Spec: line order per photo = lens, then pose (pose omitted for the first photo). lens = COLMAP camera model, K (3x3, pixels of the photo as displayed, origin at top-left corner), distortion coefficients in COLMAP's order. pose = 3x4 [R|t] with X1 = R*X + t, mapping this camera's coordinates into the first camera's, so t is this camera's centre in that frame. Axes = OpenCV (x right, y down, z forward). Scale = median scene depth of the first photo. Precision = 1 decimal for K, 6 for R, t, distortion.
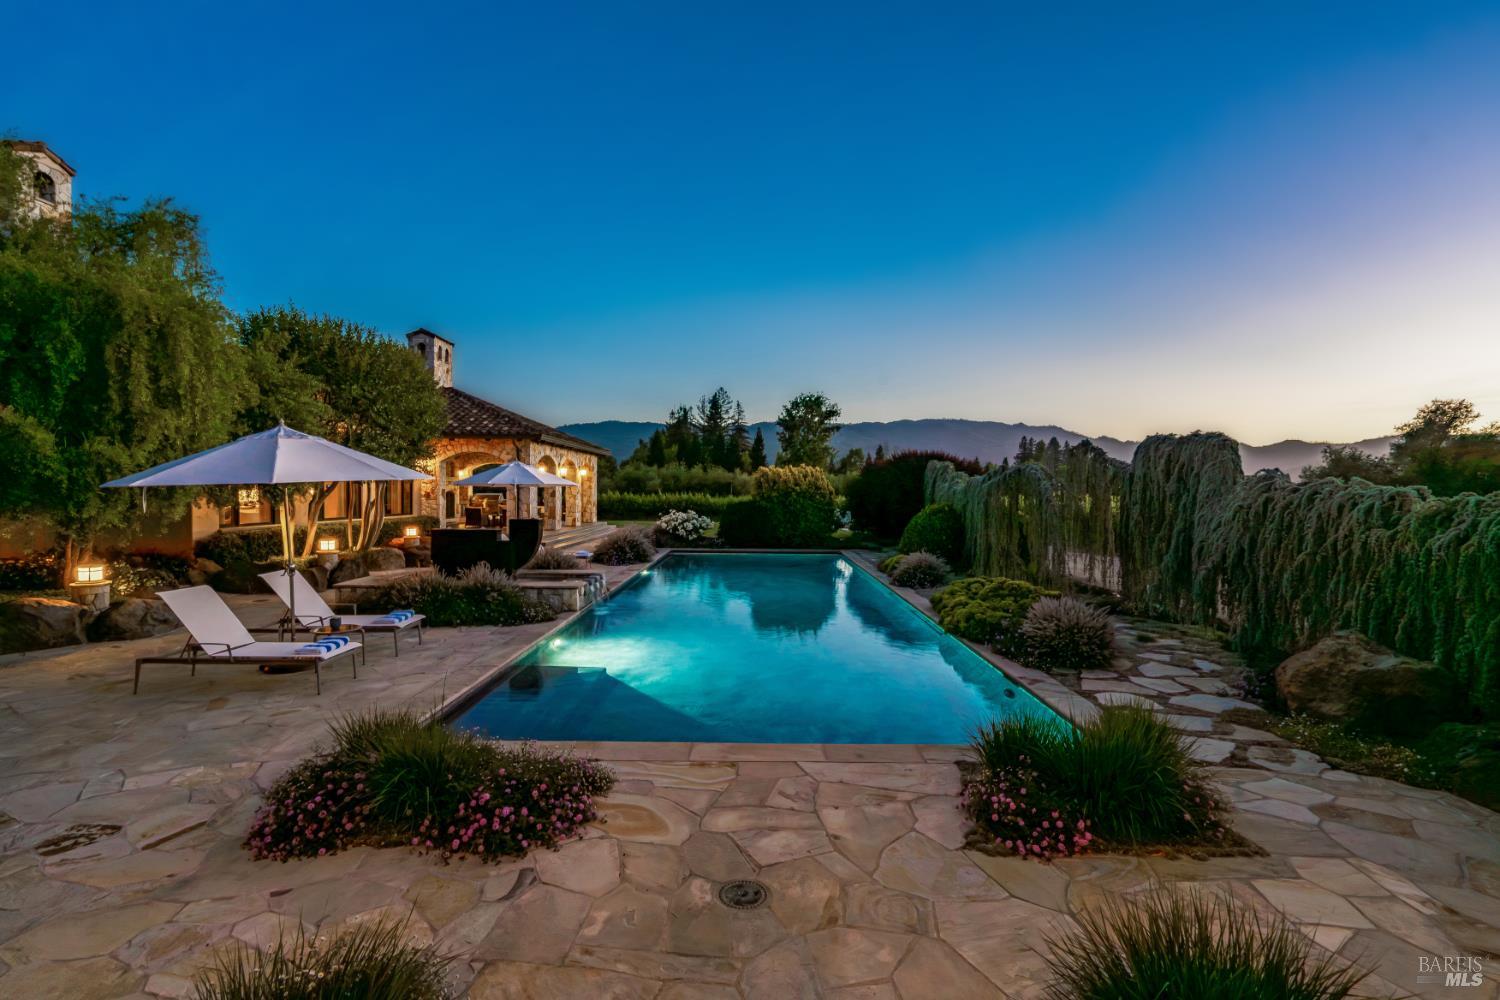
lens RADIAL K [[691.0, 0, 750.0], [0, 691.0, 500.0], [0, 0, 1]] dist [-0.003442, 0.000820]
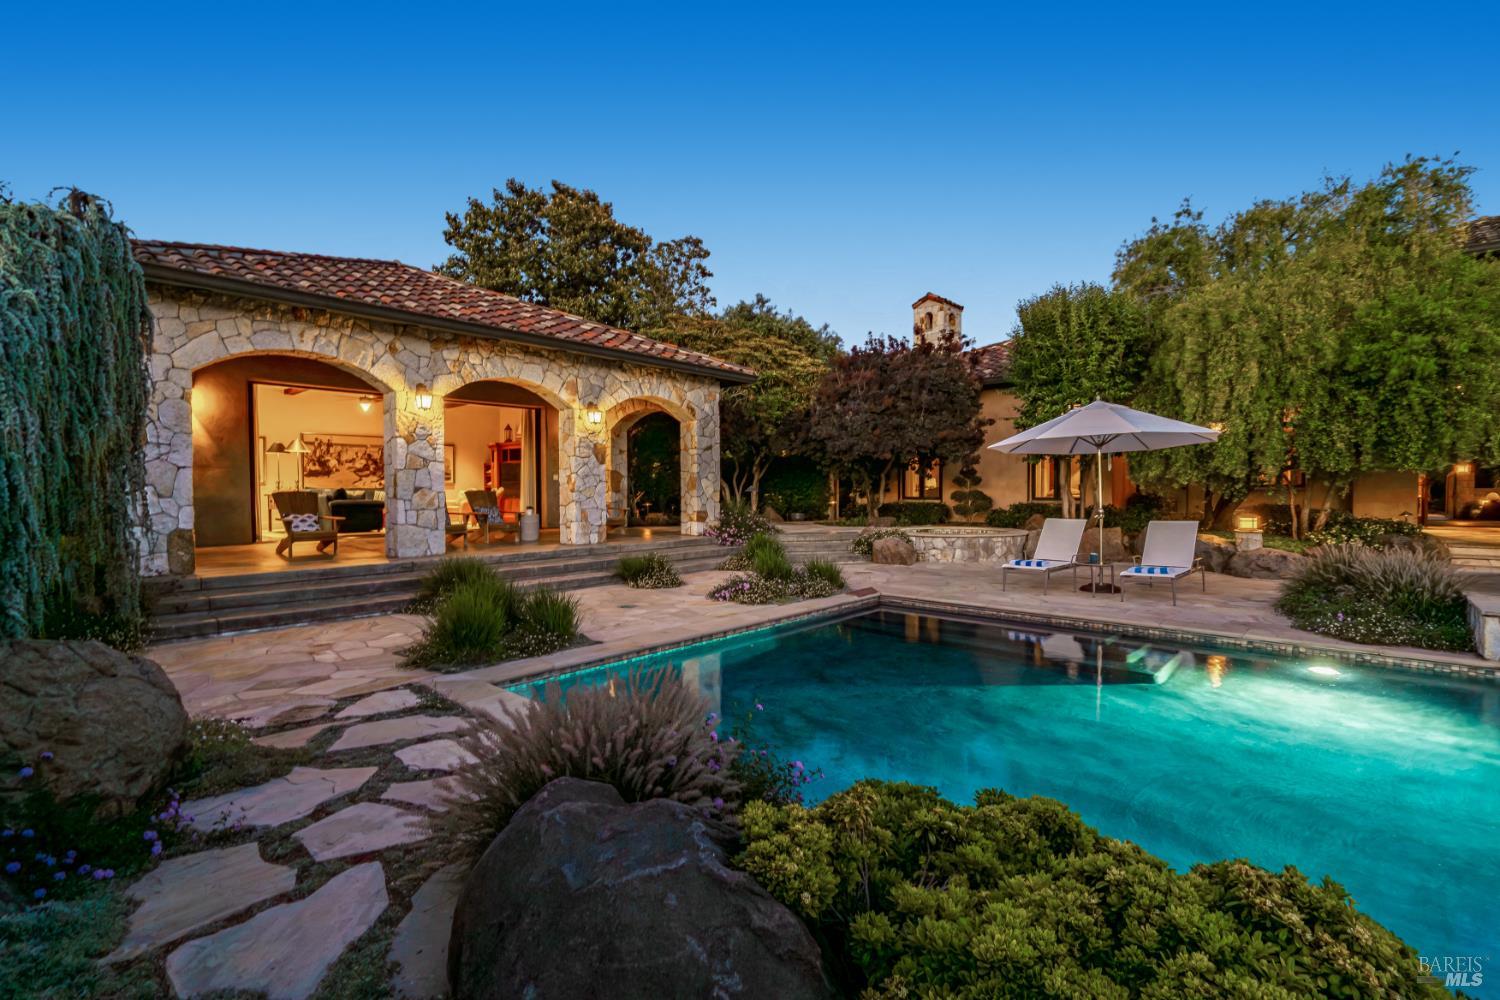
lens RADIAL K [[683.4, 0, 750.0], [0, 683.4, 500.0], [0, 0, 1]] dist [-0.003029, -0.000765]
pose [[-0.671849, 0.008866, -0.740635, 0.241896], [-0.013077, 0.999631, 0.023829, 0.019503], [0.740572, 0.025695, -0.671485, 0.471843]]
